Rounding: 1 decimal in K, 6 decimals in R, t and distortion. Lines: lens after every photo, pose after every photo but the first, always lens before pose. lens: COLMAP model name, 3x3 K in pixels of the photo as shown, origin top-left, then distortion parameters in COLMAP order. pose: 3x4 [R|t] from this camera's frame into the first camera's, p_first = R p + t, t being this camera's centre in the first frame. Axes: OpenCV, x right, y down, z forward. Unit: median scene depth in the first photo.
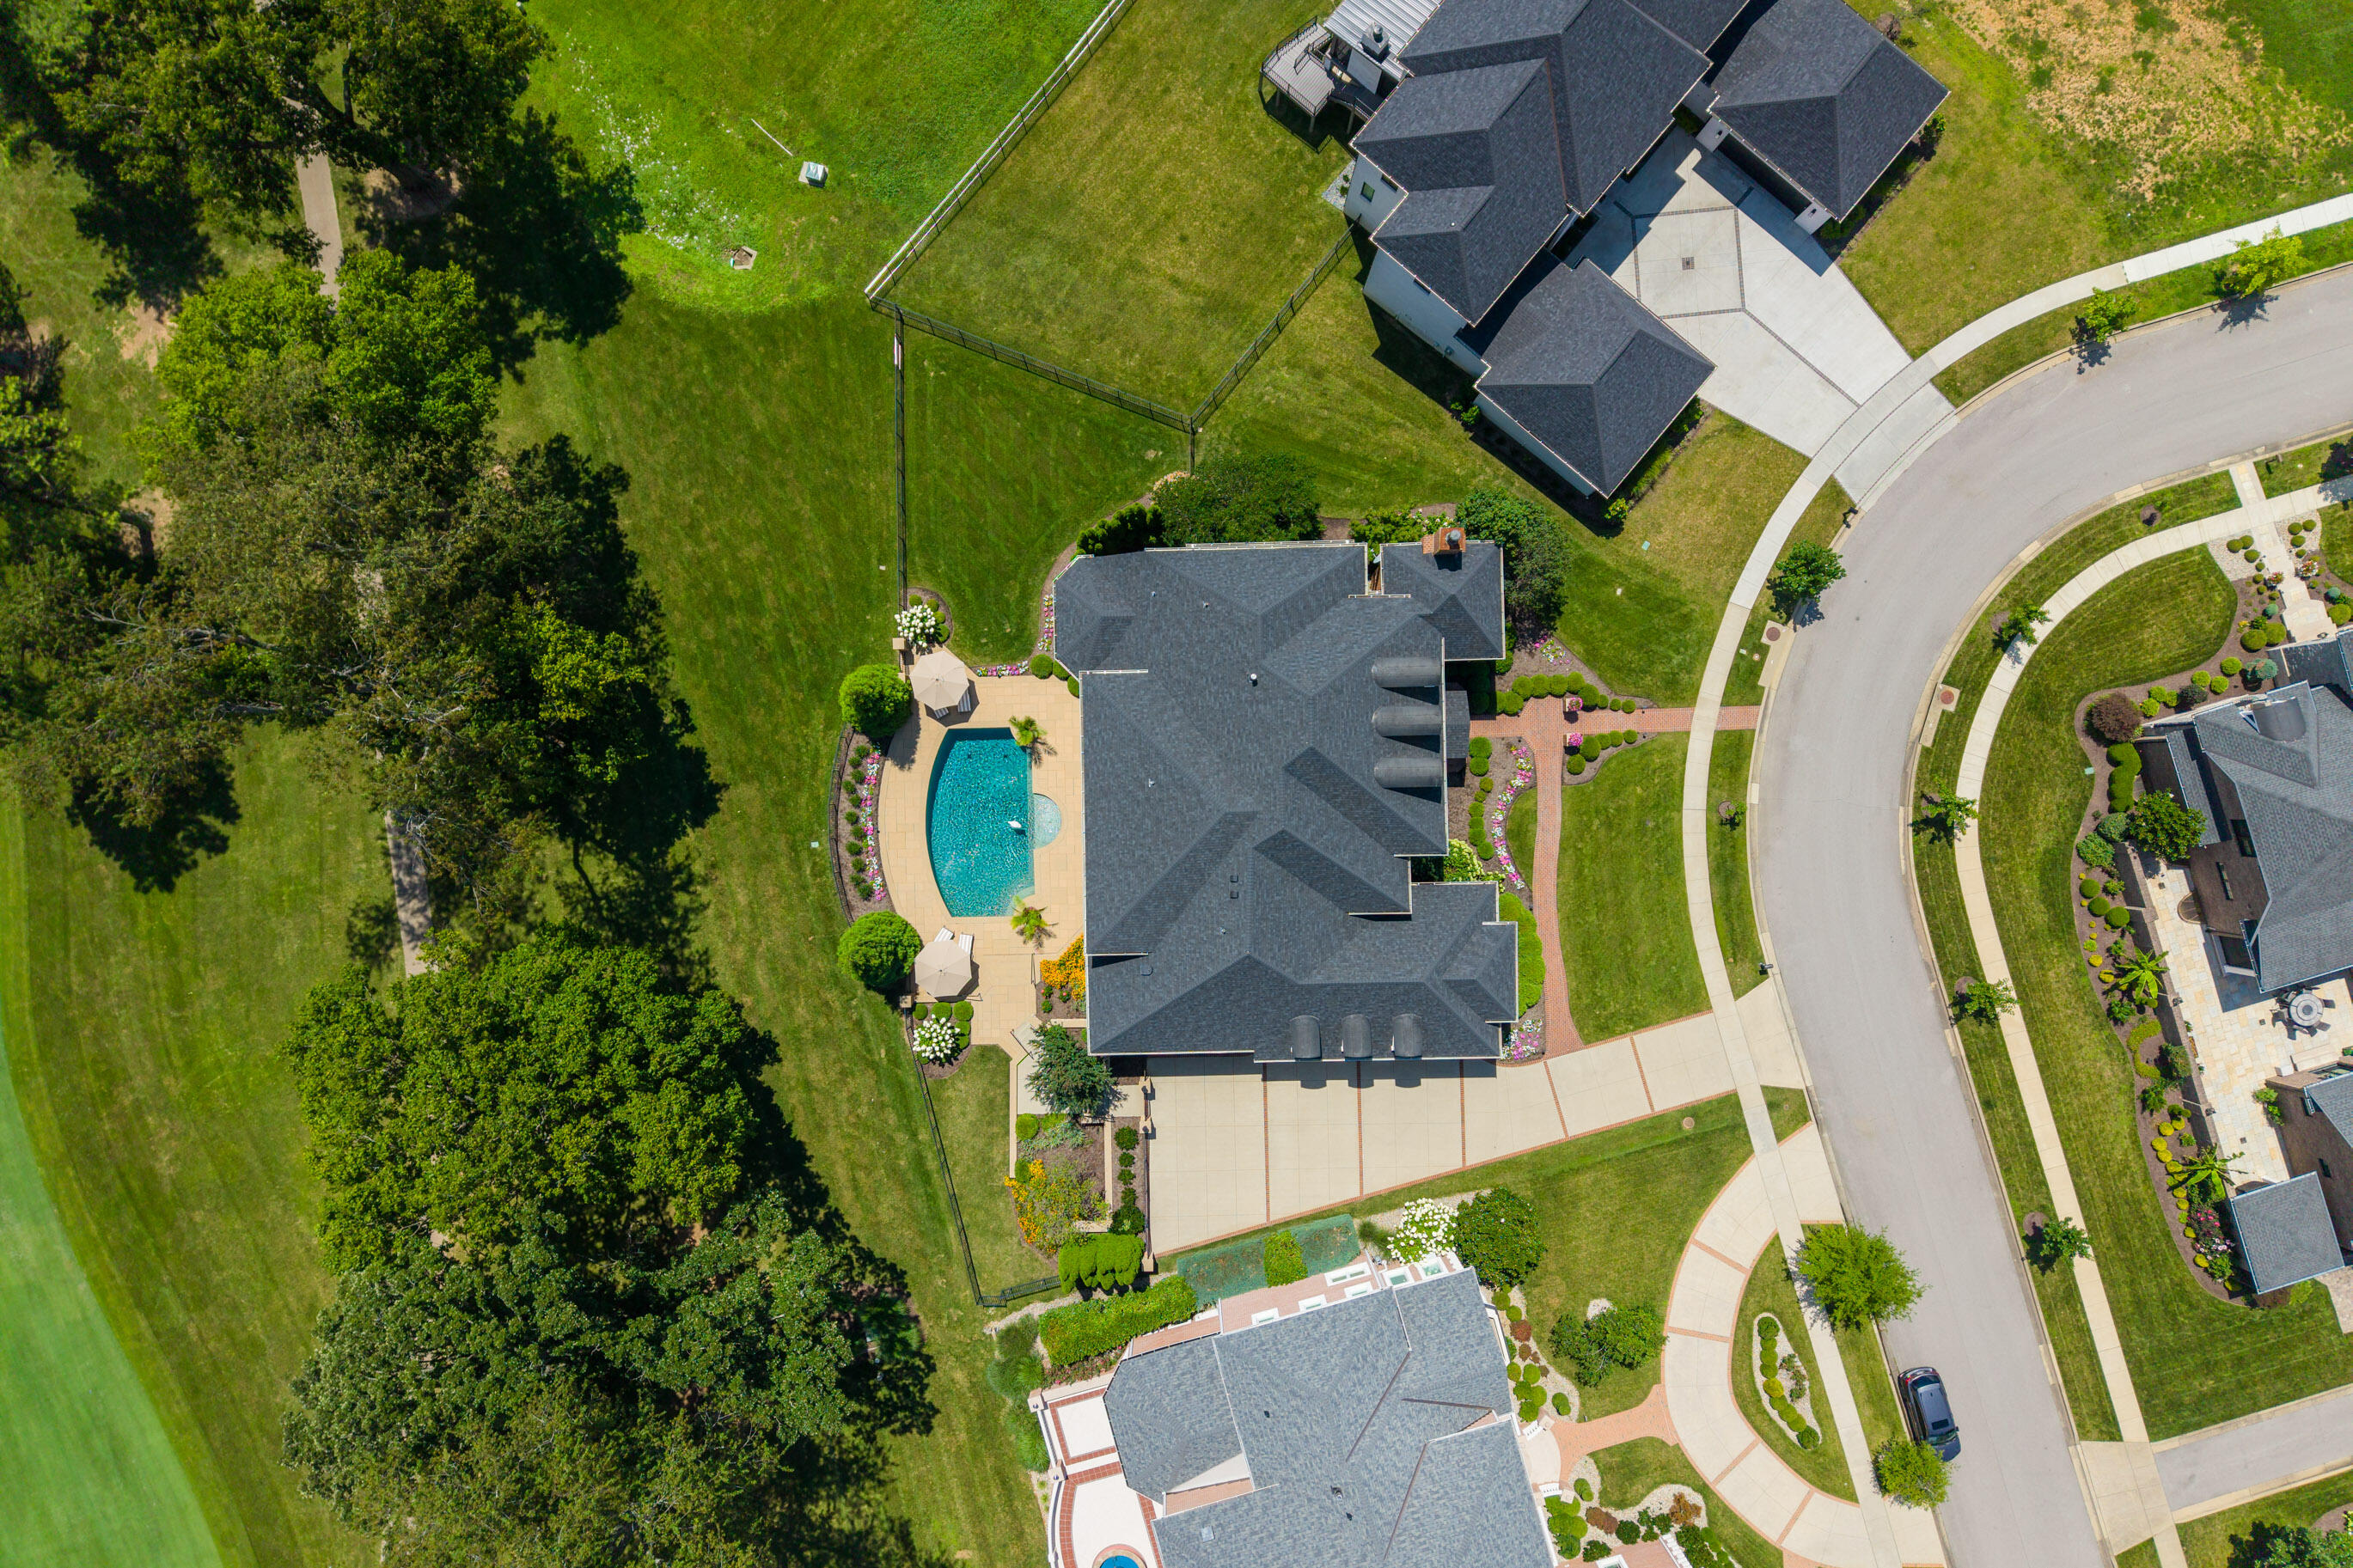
lens RADIAL K [[1571.8, 0, 1172.5], [0, 1571.8, 790.3], [0, 0, 1]] dist [0.031855, -0.038363]
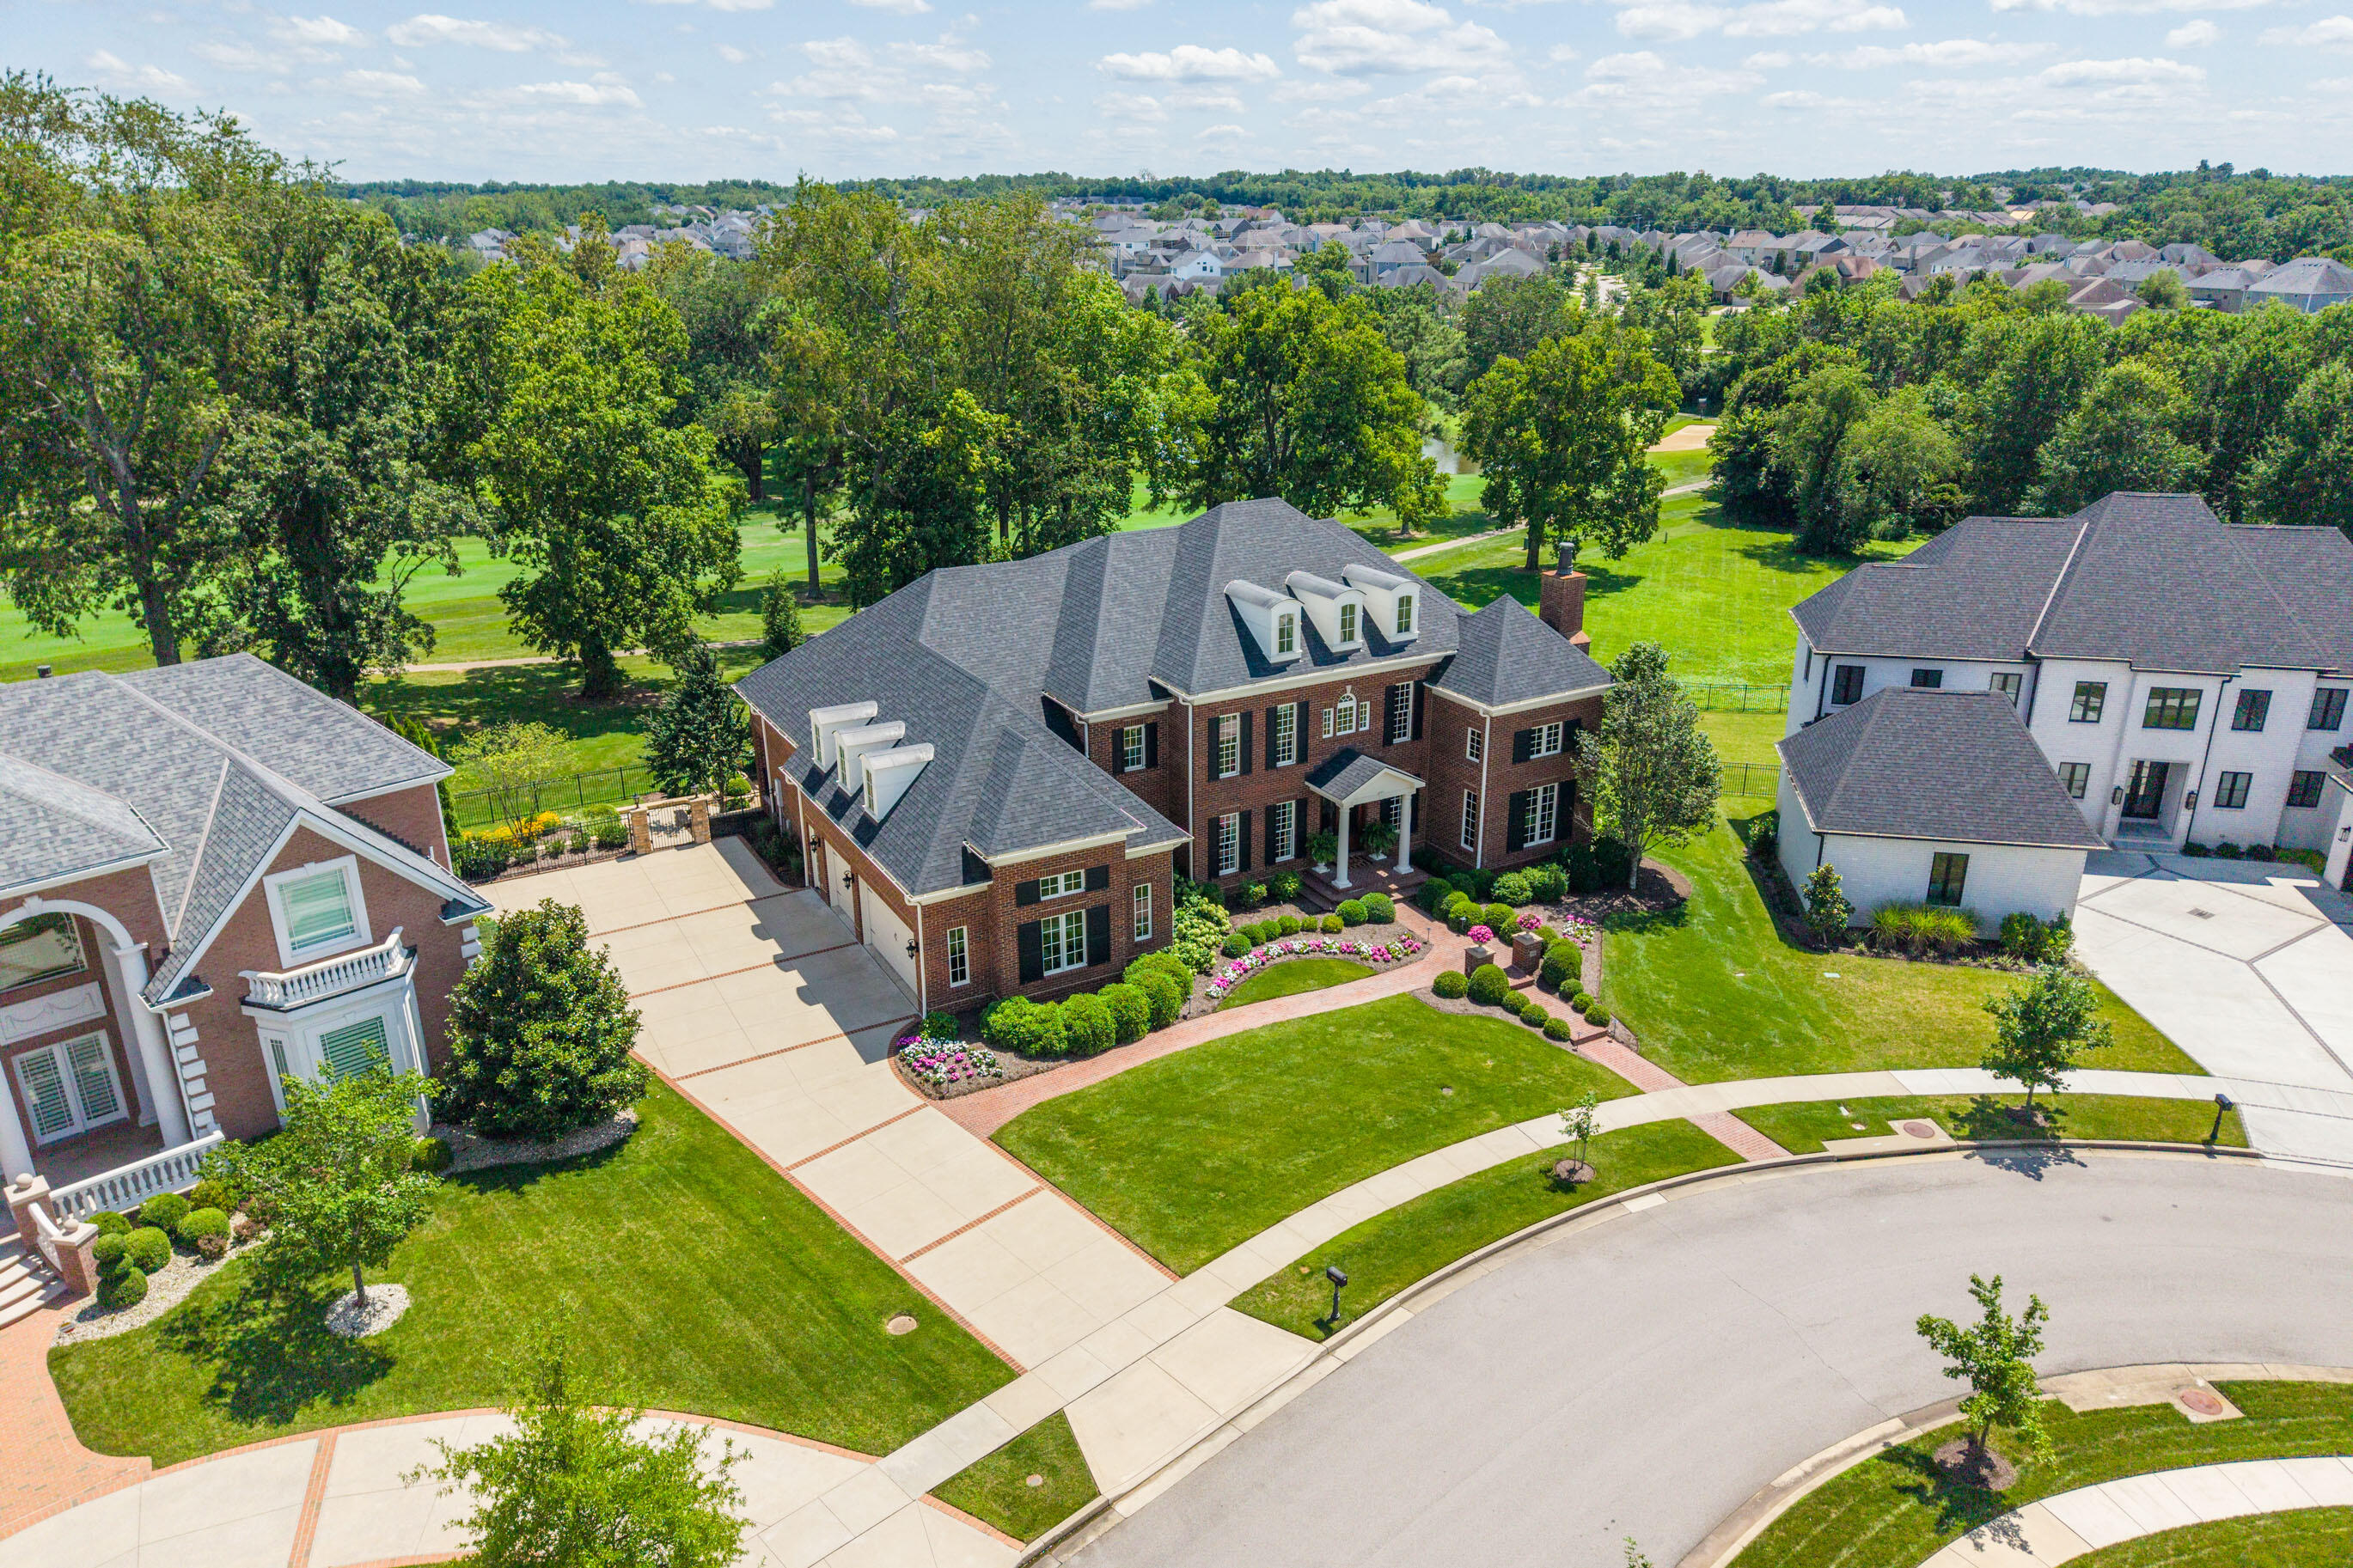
lens RADIAL K [[1571.8, 0, 1172.5], [0, 1571.8, 790.3], [0, 0, 1]] dist [0.031855, -0.038363]
pose [[0.468450, 0.308741, -0.827788, 0.646942], [-0.883484, 0.167056, -0.437662, 0.302116], [0.003163, 0.936361, 0.351025, 0.733850]]
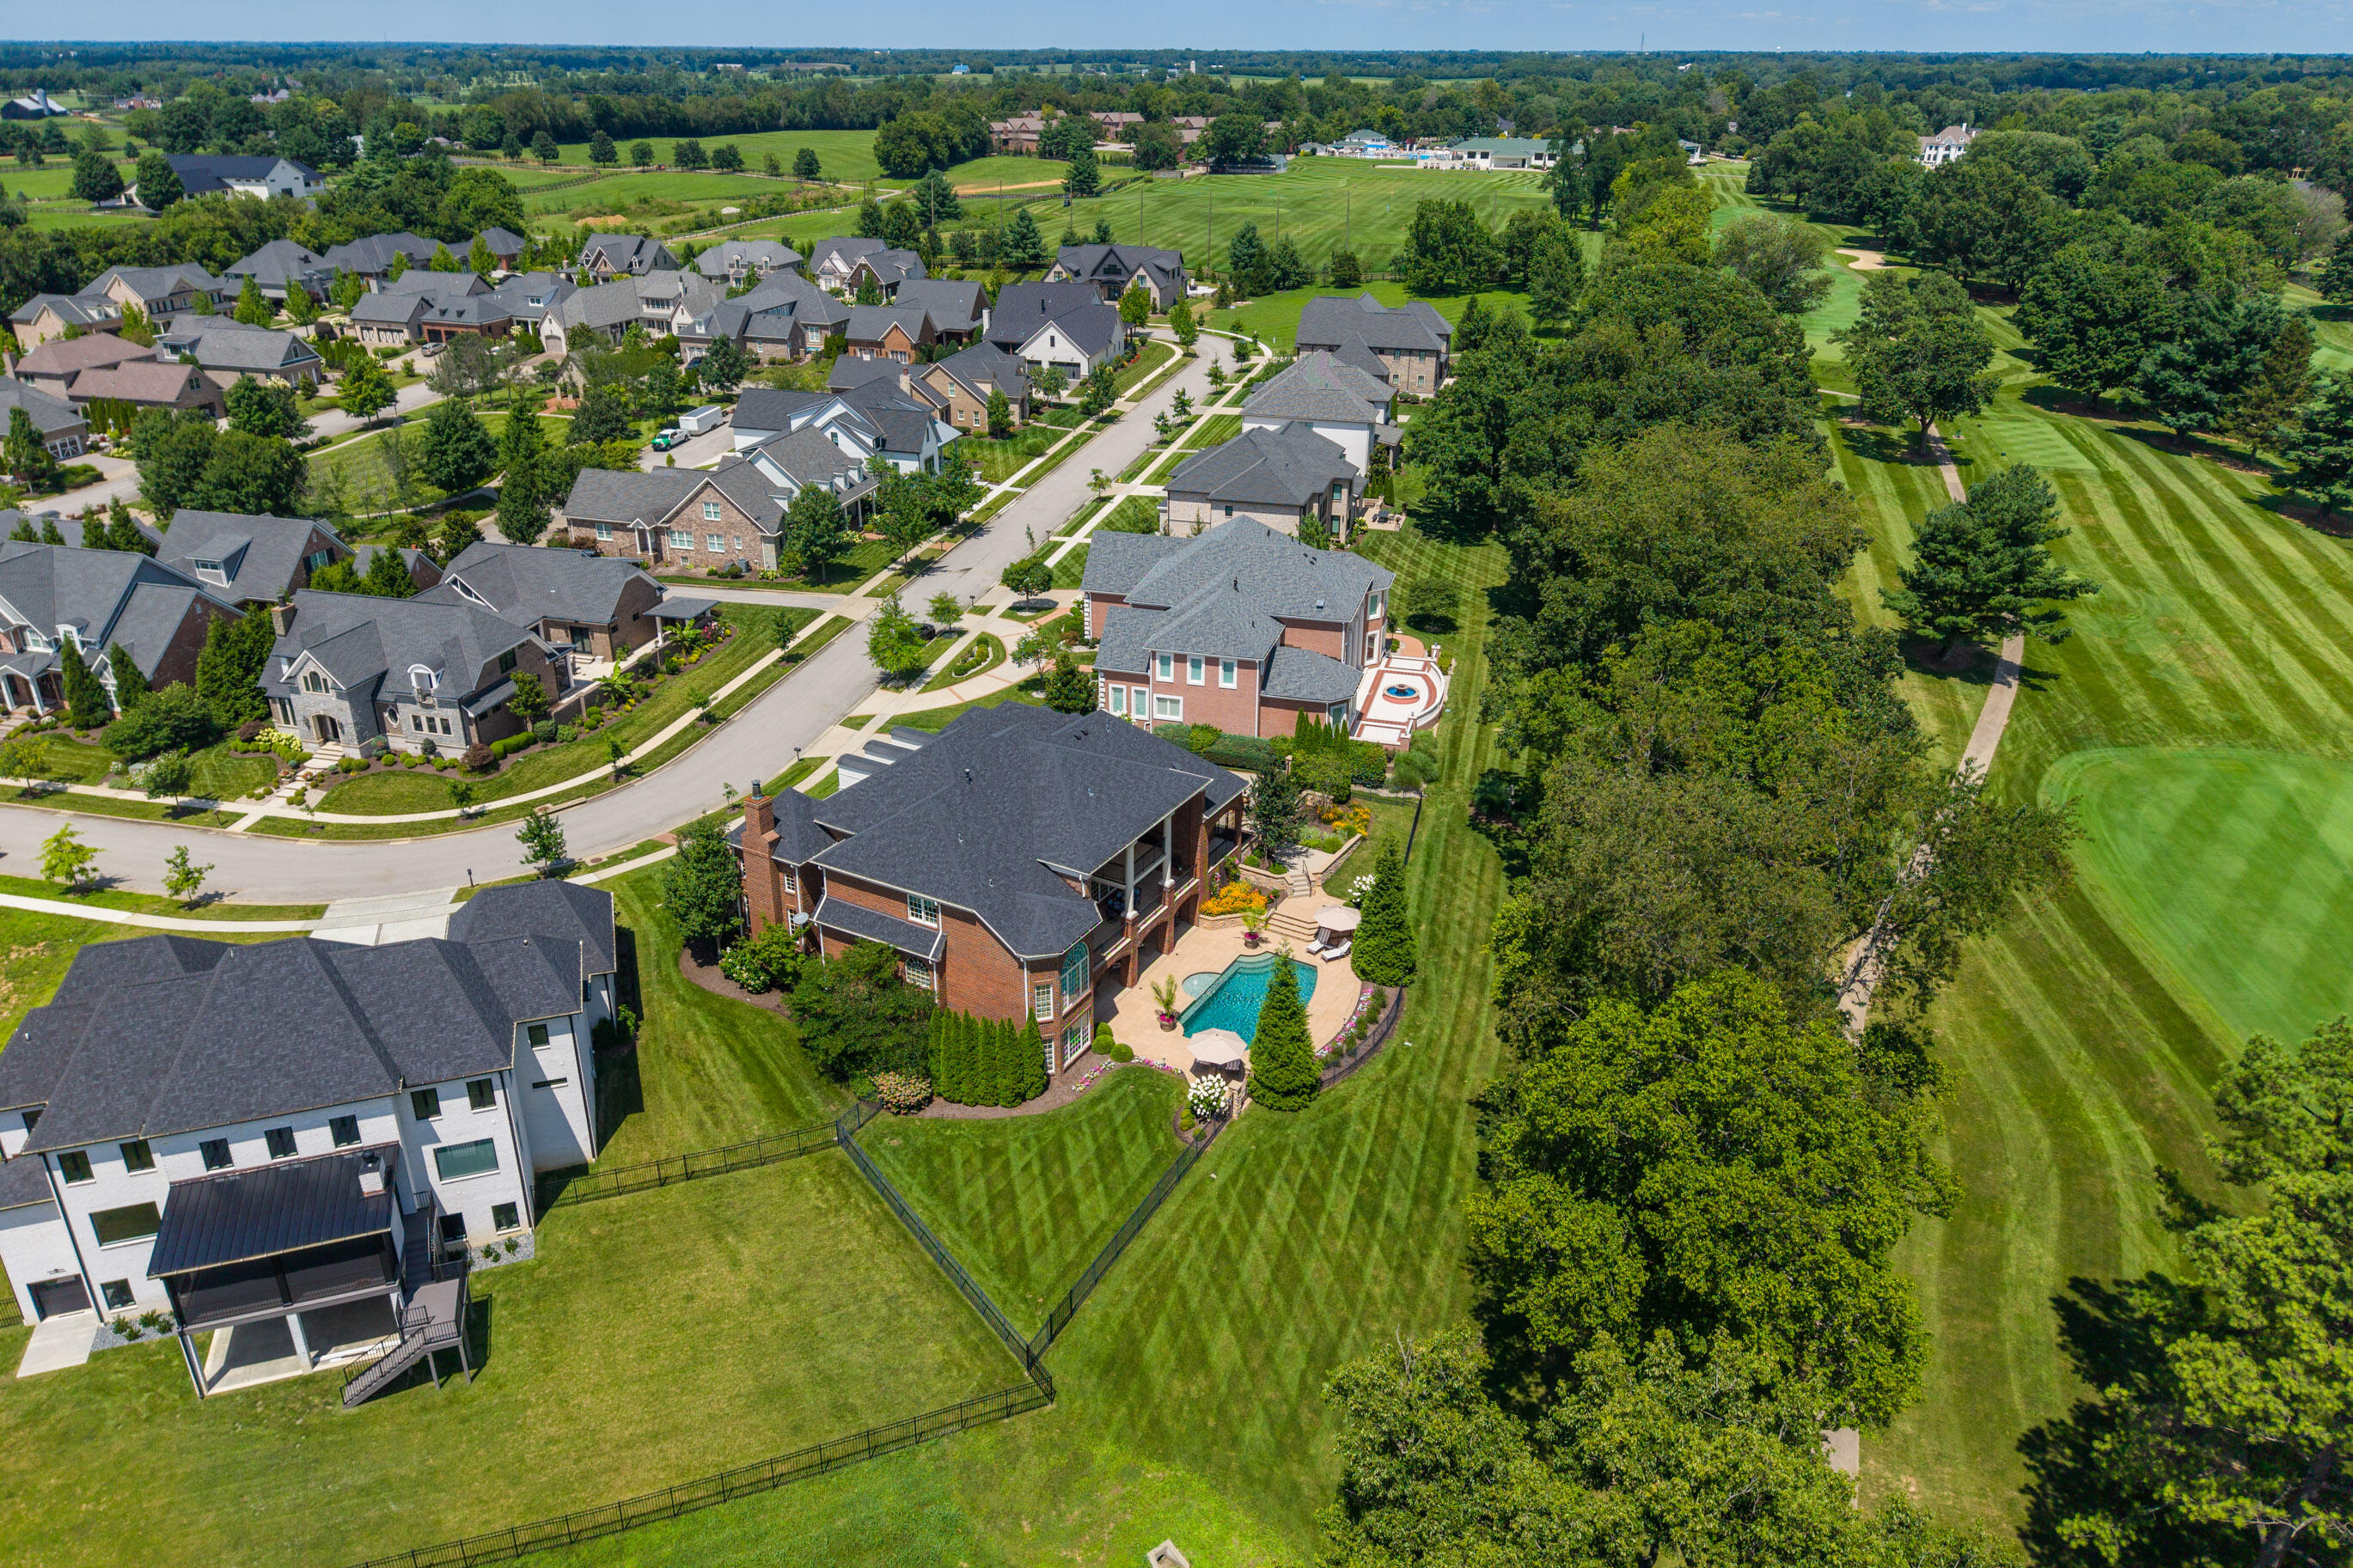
lens RADIAL K [[1545.5, 0, 1176.5], [0, 1545.5, 784.0], [0, 0, 1]] dist [0.104962, -0.158528]
pose [[-0.858026, -0.218812, 0.464664, -0.549217], [0.513603, -0.368320, 0.774953, -0.784846], [0.001576, 0.903583, 0.428411, 0.434876]]
